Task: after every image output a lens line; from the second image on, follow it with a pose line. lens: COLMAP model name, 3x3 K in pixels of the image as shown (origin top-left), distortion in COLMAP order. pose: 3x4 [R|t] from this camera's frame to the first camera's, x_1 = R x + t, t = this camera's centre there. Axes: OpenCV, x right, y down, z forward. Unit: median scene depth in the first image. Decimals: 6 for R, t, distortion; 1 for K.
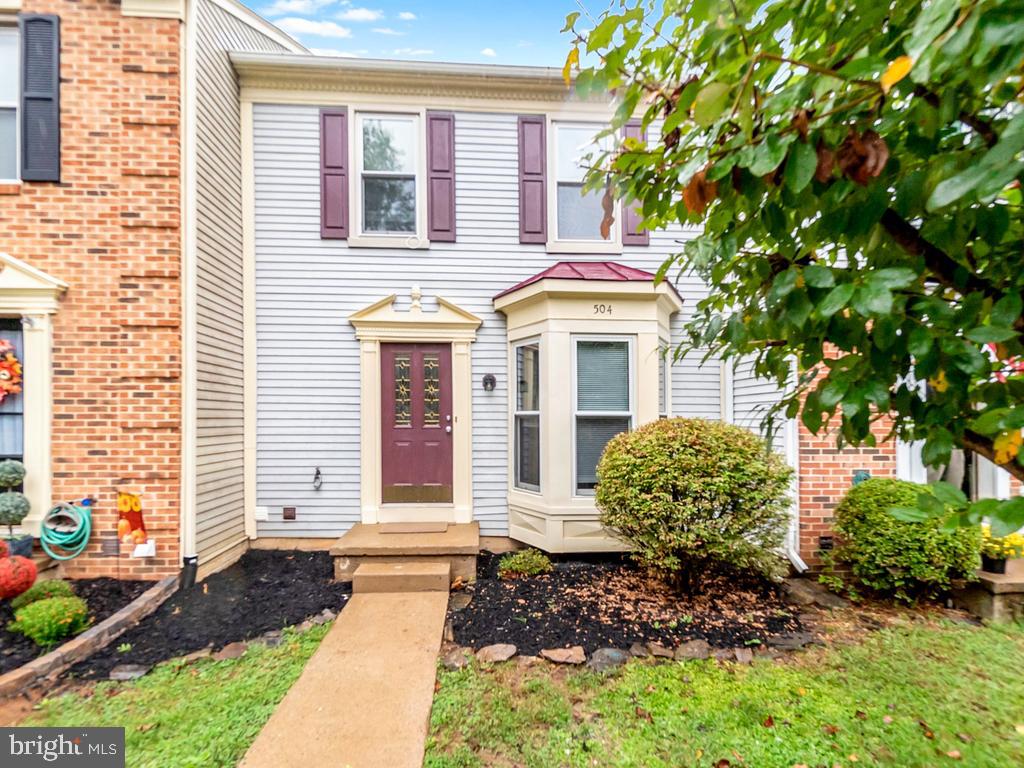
lens RADIAL K [[516.9, 0, 502.3], [0, 516.9, 386.2], [0, 0, 1]] dist [0.001010, -0.000373]
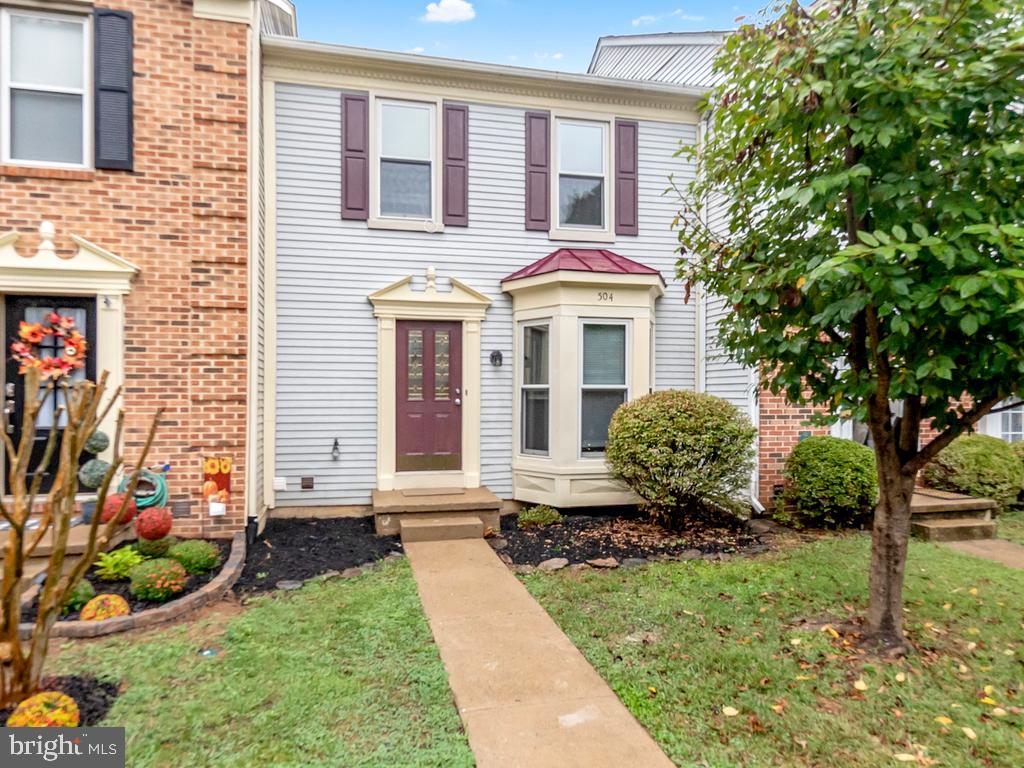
lens RADIAL K [[651.5, 0, 518.7], [0, 651.5, 377.6], [0, 0, 1]] dist [0.028900, -0.000482]
pose [[0.983902, 0.001864, 0.178698, -0.304702], [-0.008900, 0.999216, 0.038582, -0.027076], [-0.178486, -0.039551, 0.983147, -0.481066]]
